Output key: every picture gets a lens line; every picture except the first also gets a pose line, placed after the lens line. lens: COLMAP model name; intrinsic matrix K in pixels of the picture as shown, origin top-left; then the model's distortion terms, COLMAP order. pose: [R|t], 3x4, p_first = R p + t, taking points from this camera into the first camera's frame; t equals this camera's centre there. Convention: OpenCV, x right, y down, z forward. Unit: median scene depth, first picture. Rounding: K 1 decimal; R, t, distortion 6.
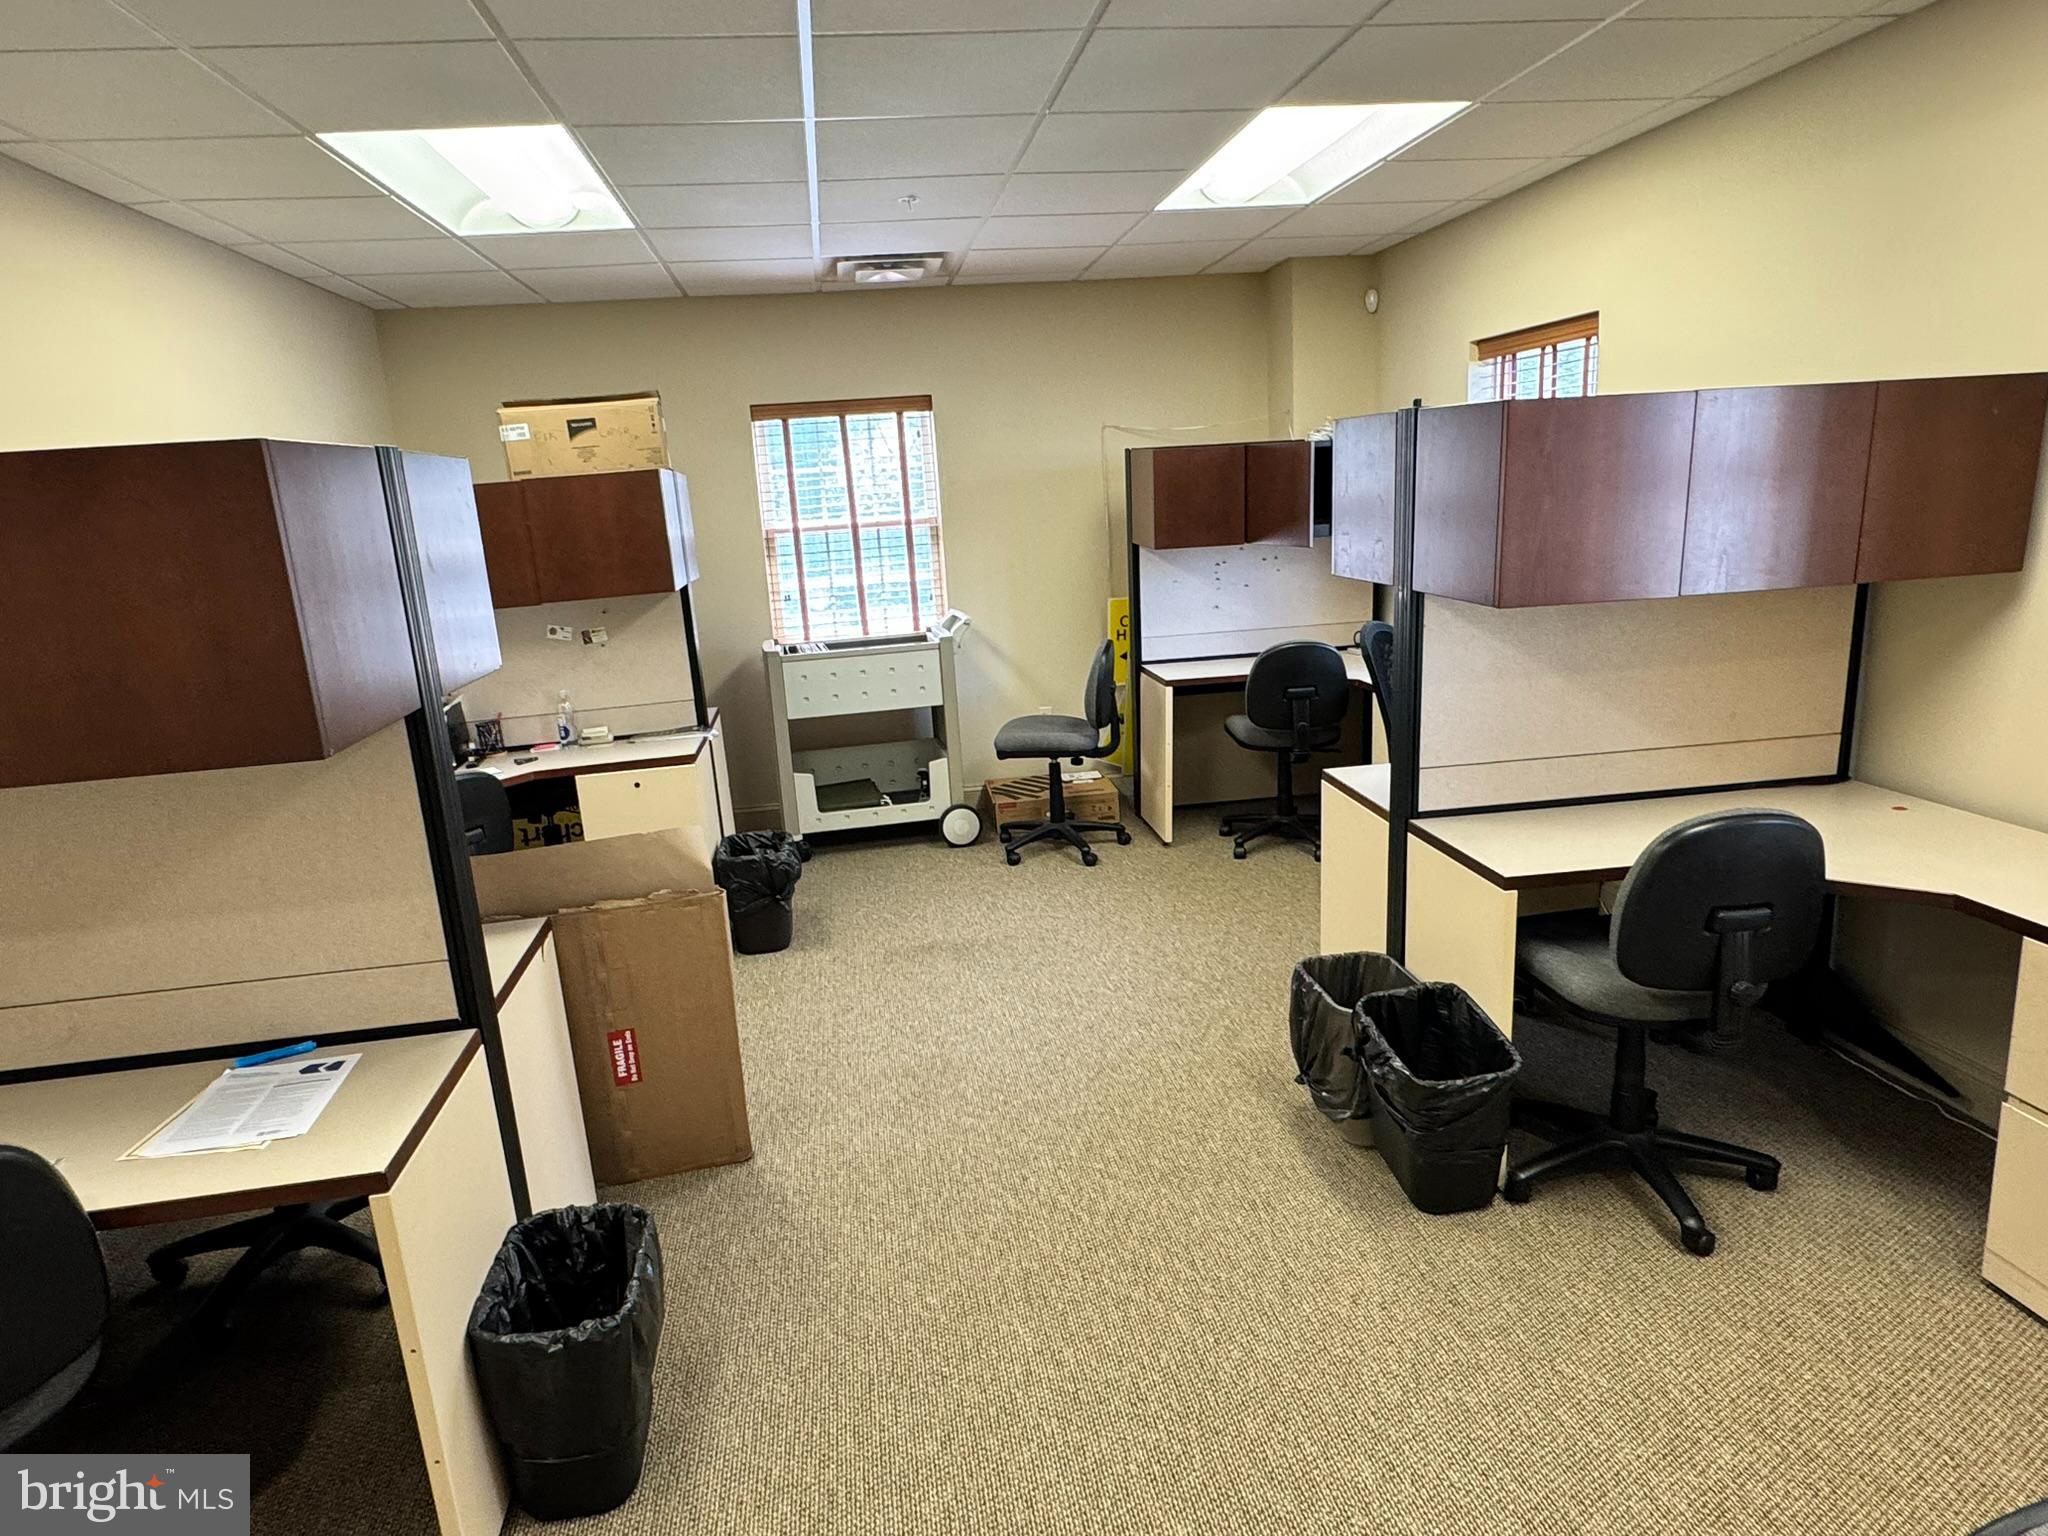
lens RADIAL K [[1229.7, 0, 1008.8], [0, 1229.7, 776.0], [0, 0, 1]] dist [-0.001957, 0.000119]
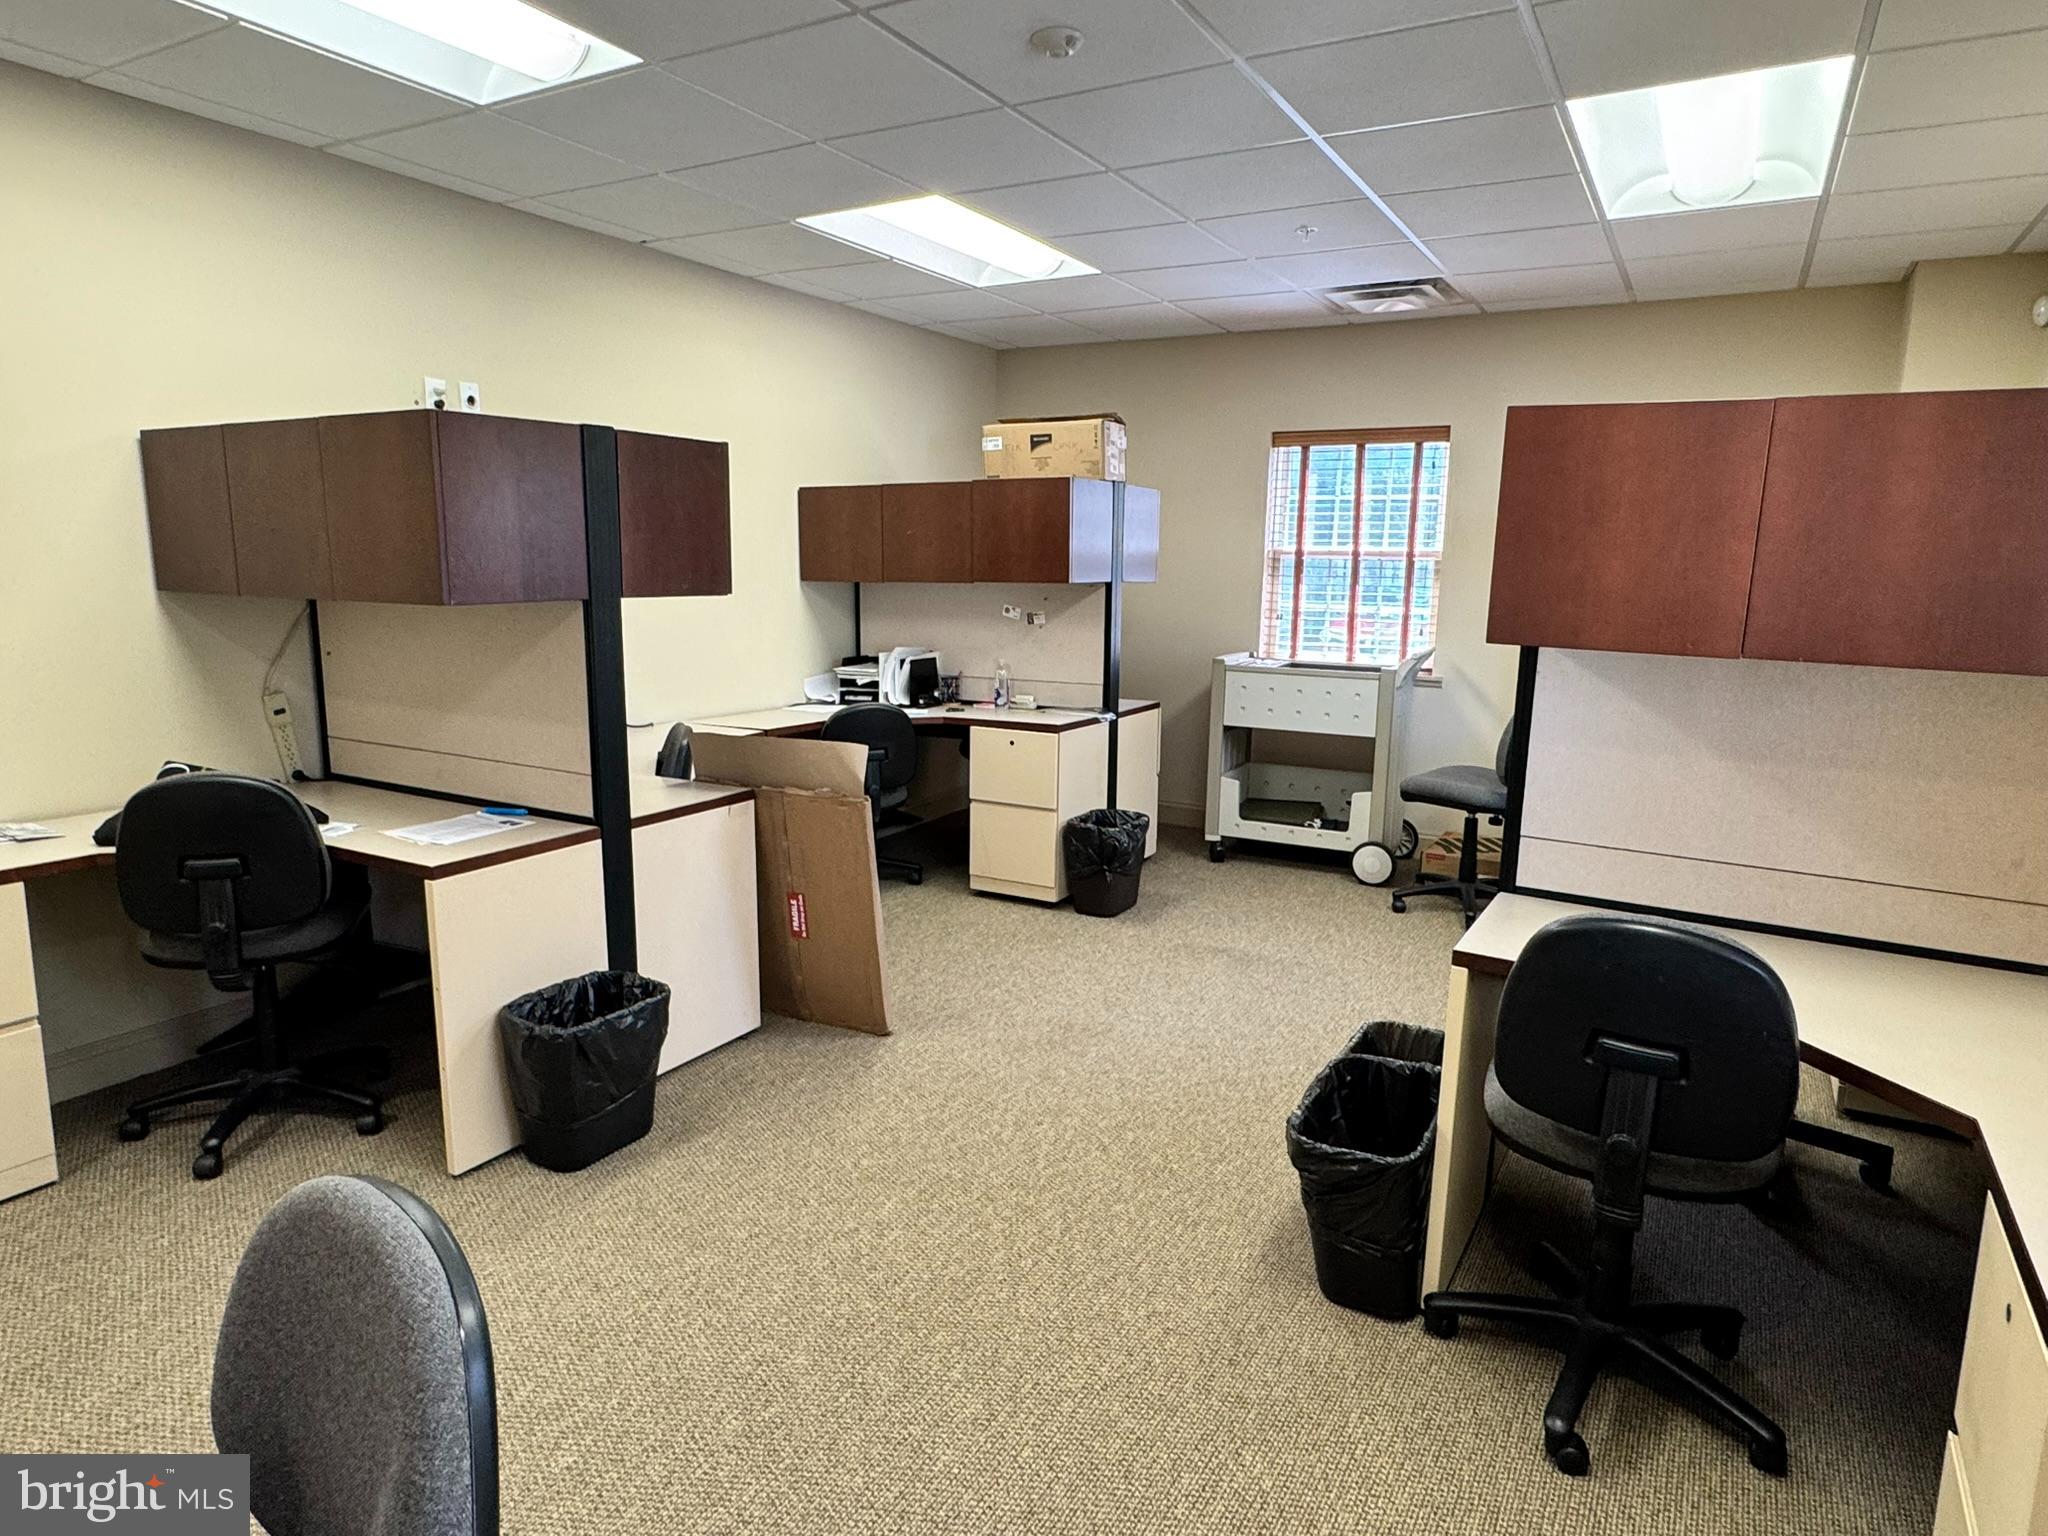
lens RADIAL K [[1229.7, 0, 1008.8], [0, 1229.7, 776.0], [0, 0, 1]] dist [-0.001957, 0.000119]
pose [[0.777164, 0.186248, -0.601106, 0.538500], [-0.207476, 0.977626, 0.034667, -0.002415], [0.594113, 0.097773, 0.798417, 0.084670]]
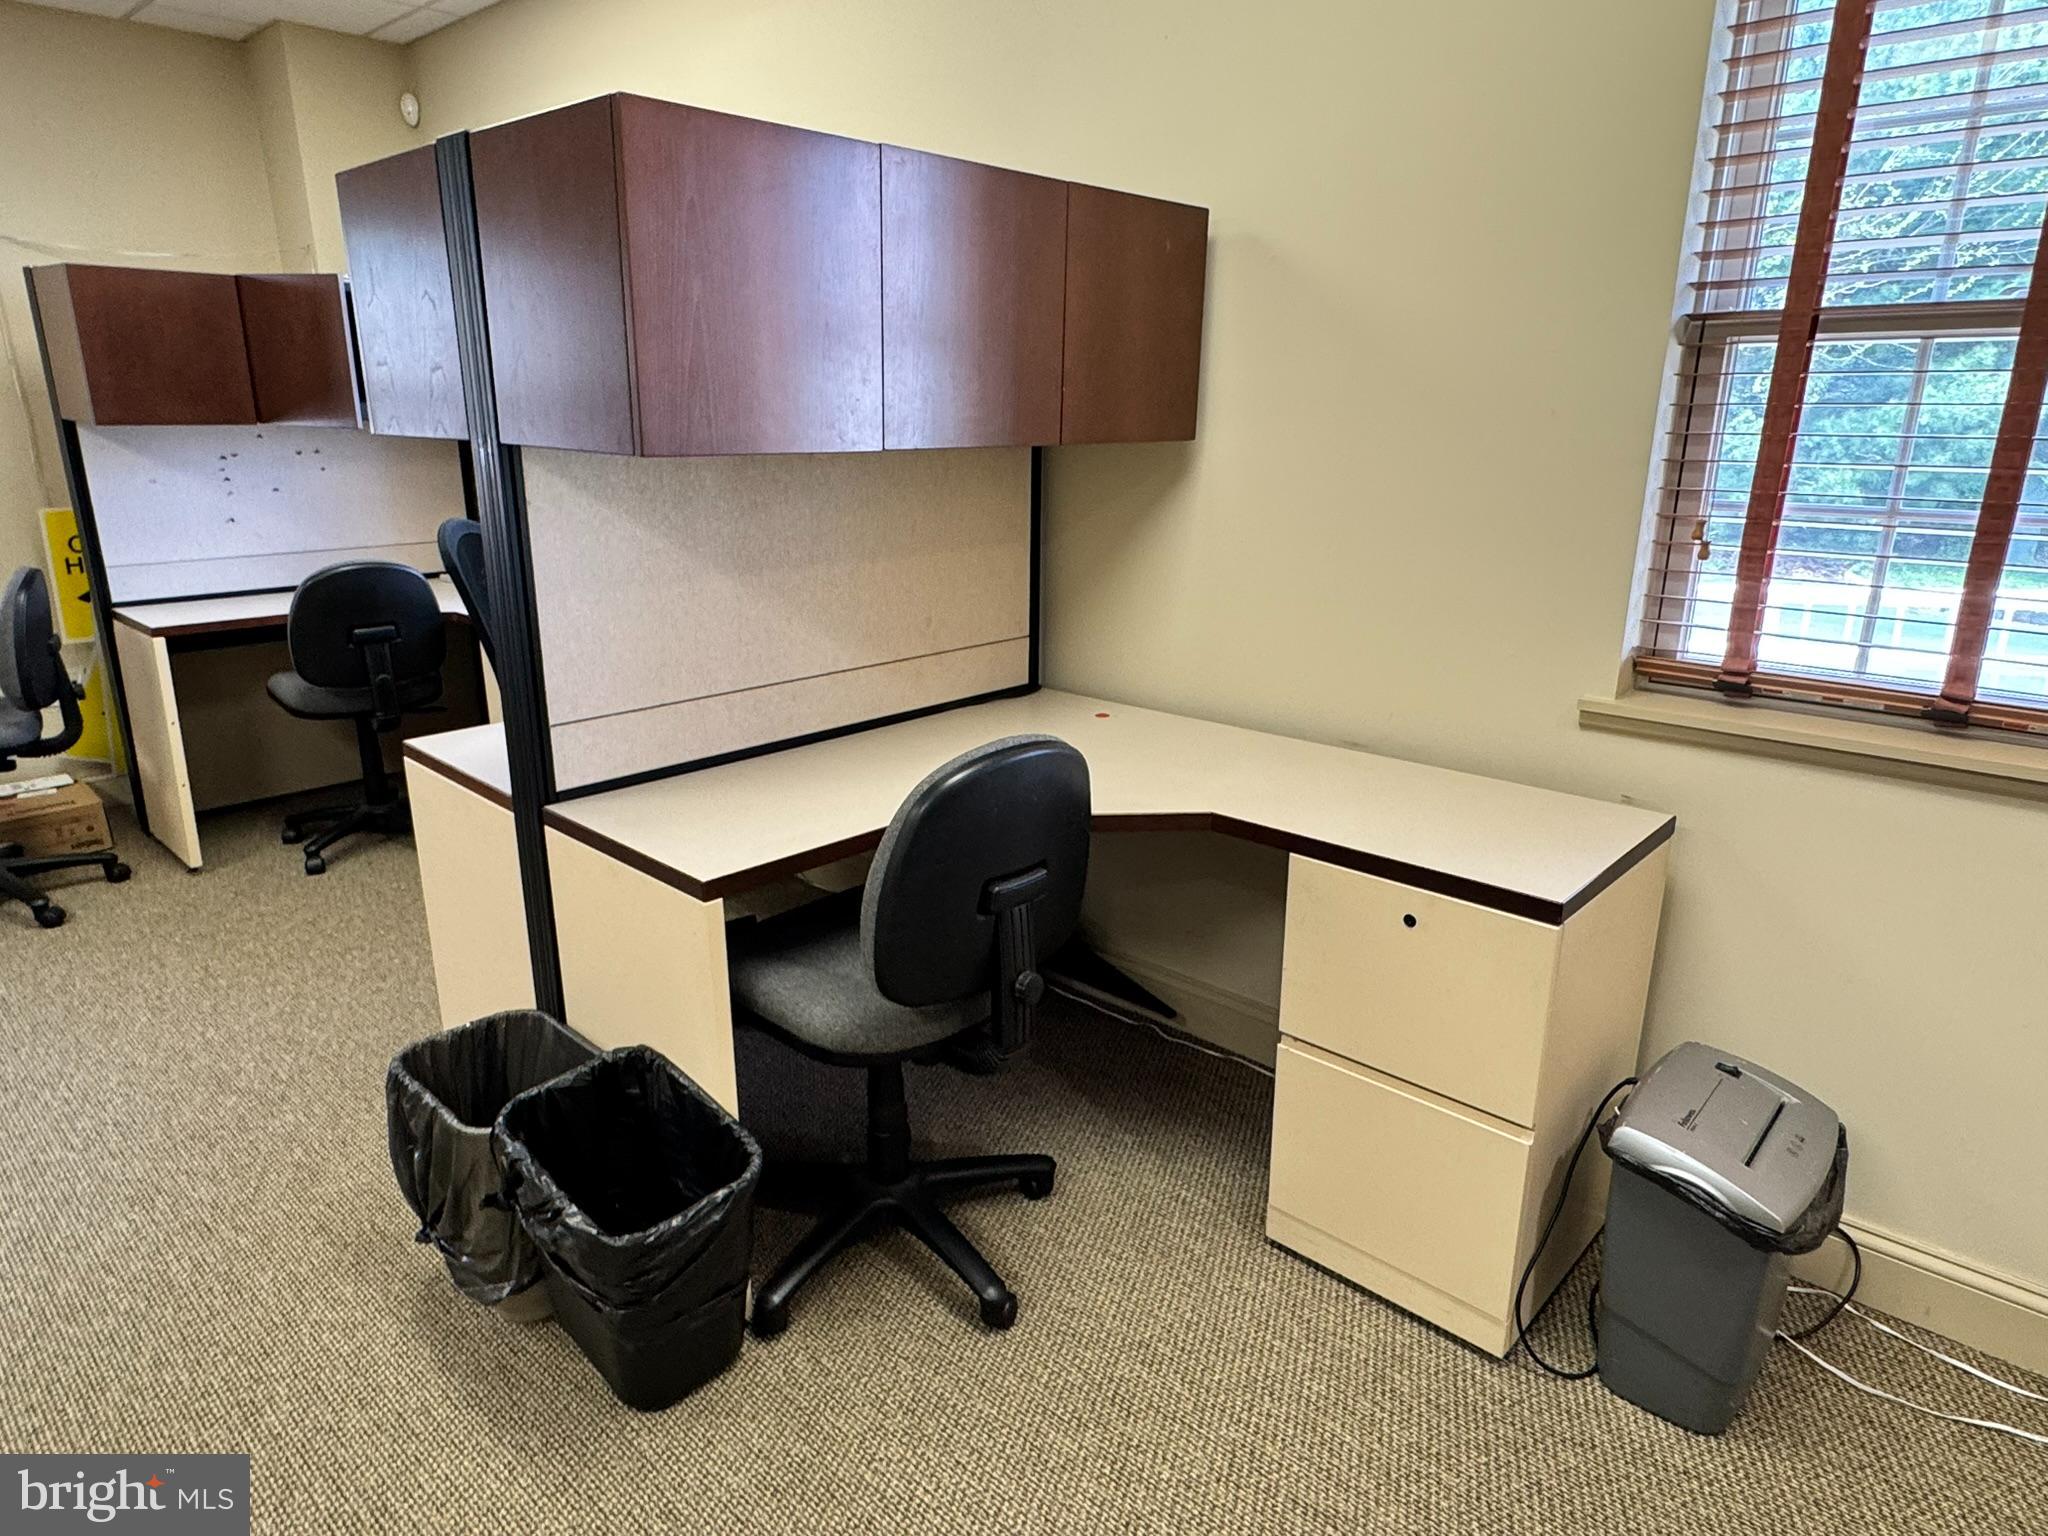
lens RADIAL K [[1229.7, 0, 1008.8], [0, 1229.7, 776.0], [0, 0, 1]] dist [-0.001957, 0.000119]
pose [[0.776194, -0.128136, 0.617336, 0.111118], [0.101658, 0.991754, 0.078034, -0.005757], [-0.622244, 0.002187, 0.782820, 0.320183]]
